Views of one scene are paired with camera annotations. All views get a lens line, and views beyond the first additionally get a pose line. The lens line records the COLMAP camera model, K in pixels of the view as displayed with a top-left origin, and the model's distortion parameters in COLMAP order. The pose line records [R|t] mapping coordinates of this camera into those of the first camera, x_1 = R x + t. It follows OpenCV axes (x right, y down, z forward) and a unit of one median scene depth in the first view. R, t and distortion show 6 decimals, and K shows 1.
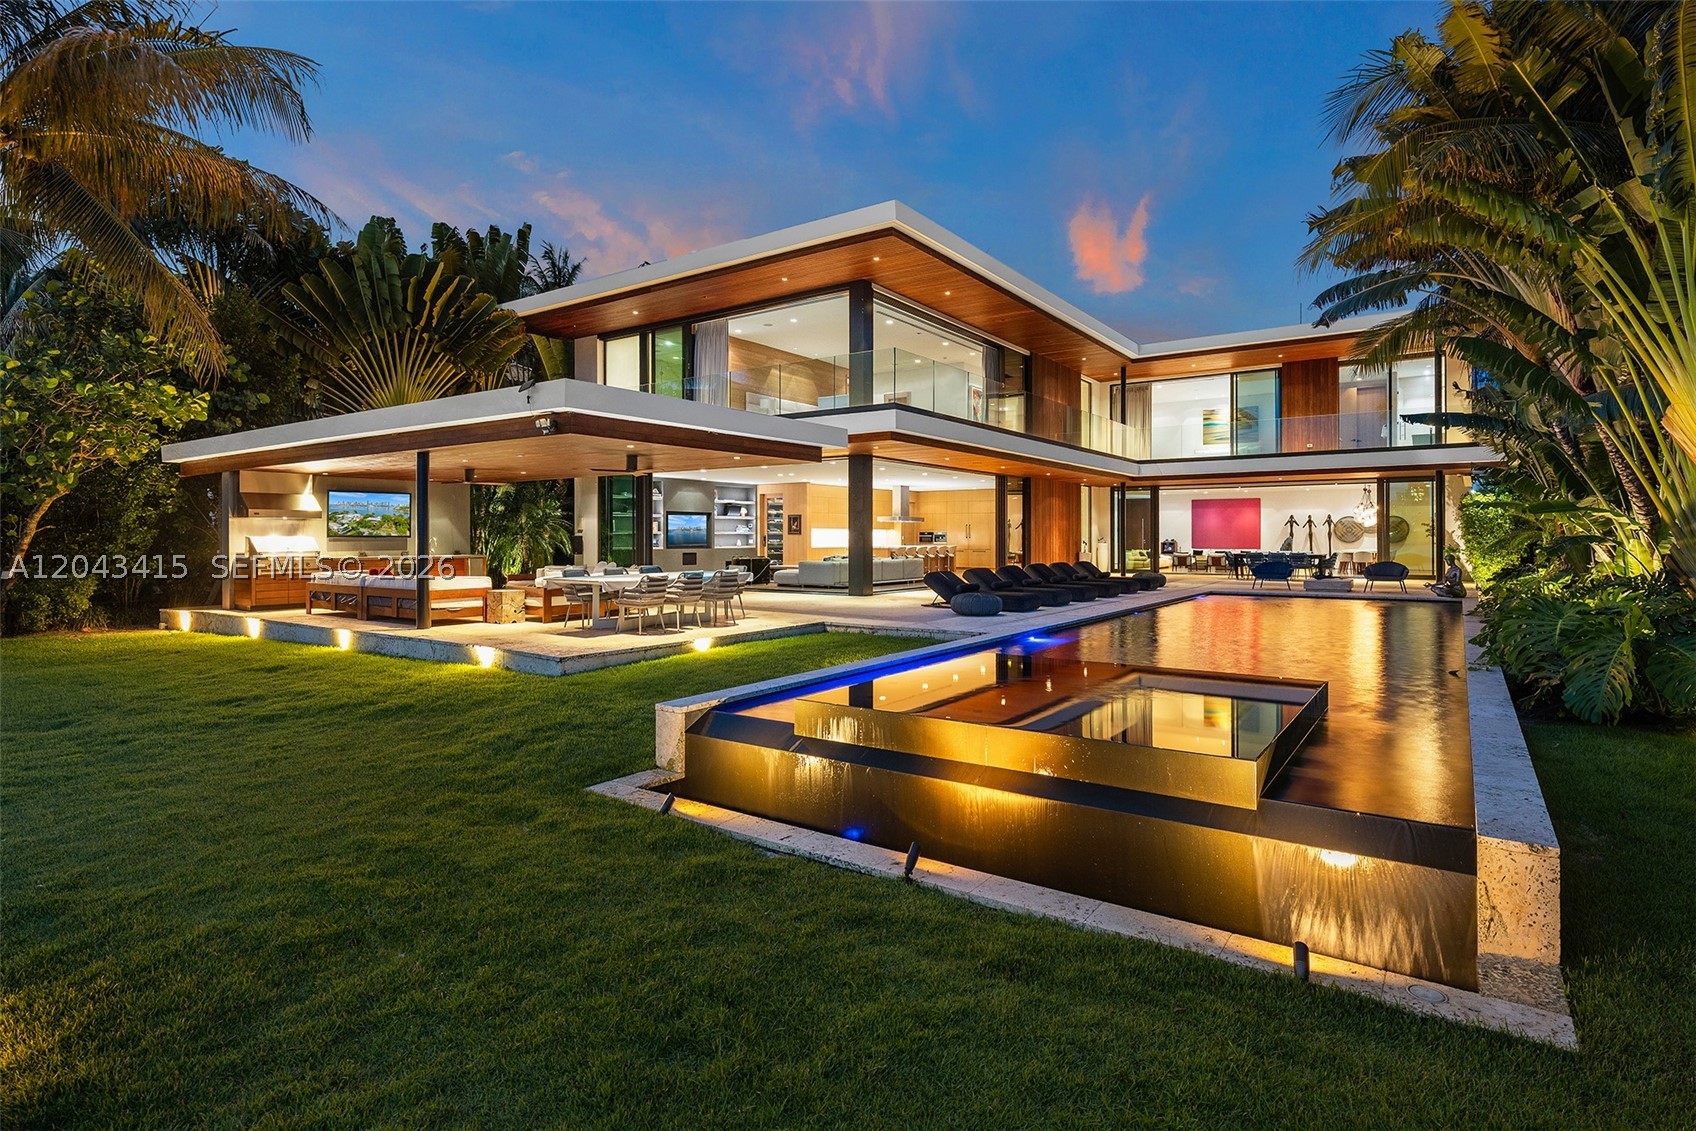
lens RADIAL K [[840.3, 0, 841.8], [0, 840.3, 544.3], [0, 0, 1]] dist [0.000149, -0.000008]
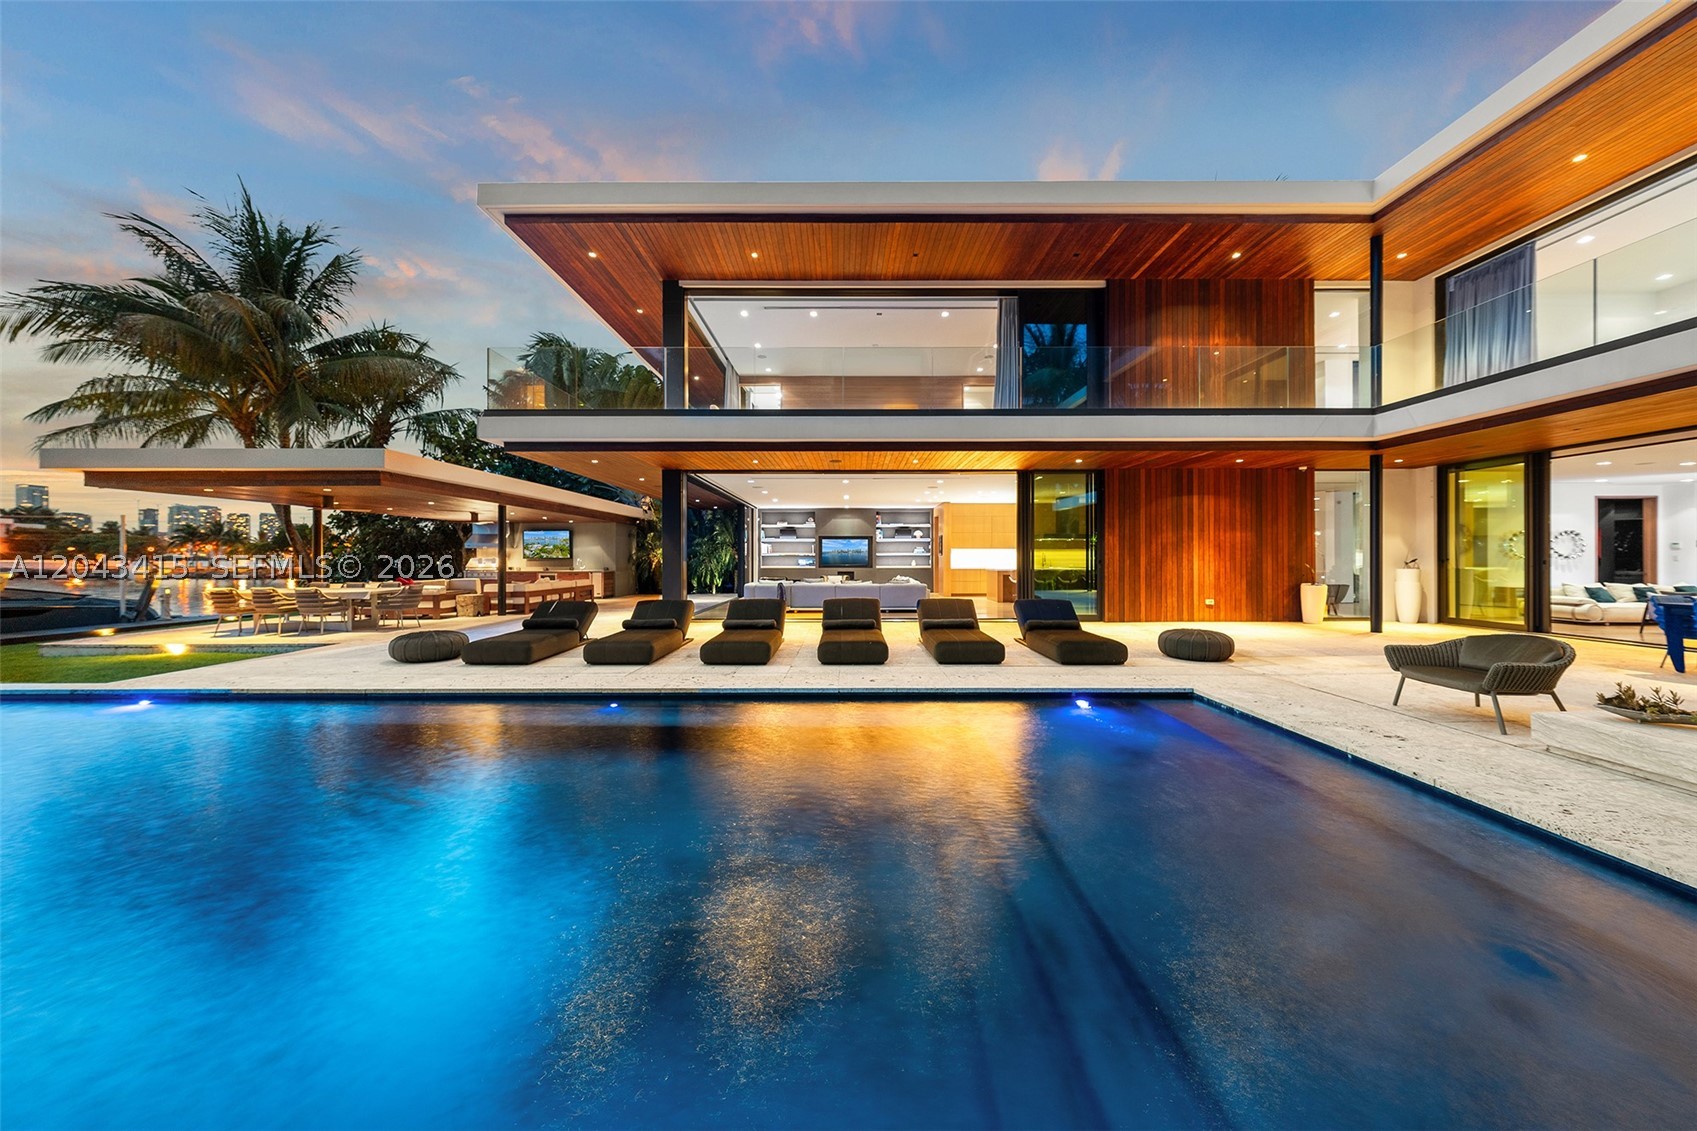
lens RADIAL K [[565.5, 0, 848.5], [0, 565.5, 565.5], [0, 0, 1]] dist [0.000287, 0.000017]
pose [[0.596013, 0.010338, -0.802908, 0.439026], [-0.005840, 0.999946, 0.008540, -0.005215], [0.802953, -0.000401, 0.596042, 0.534793]]
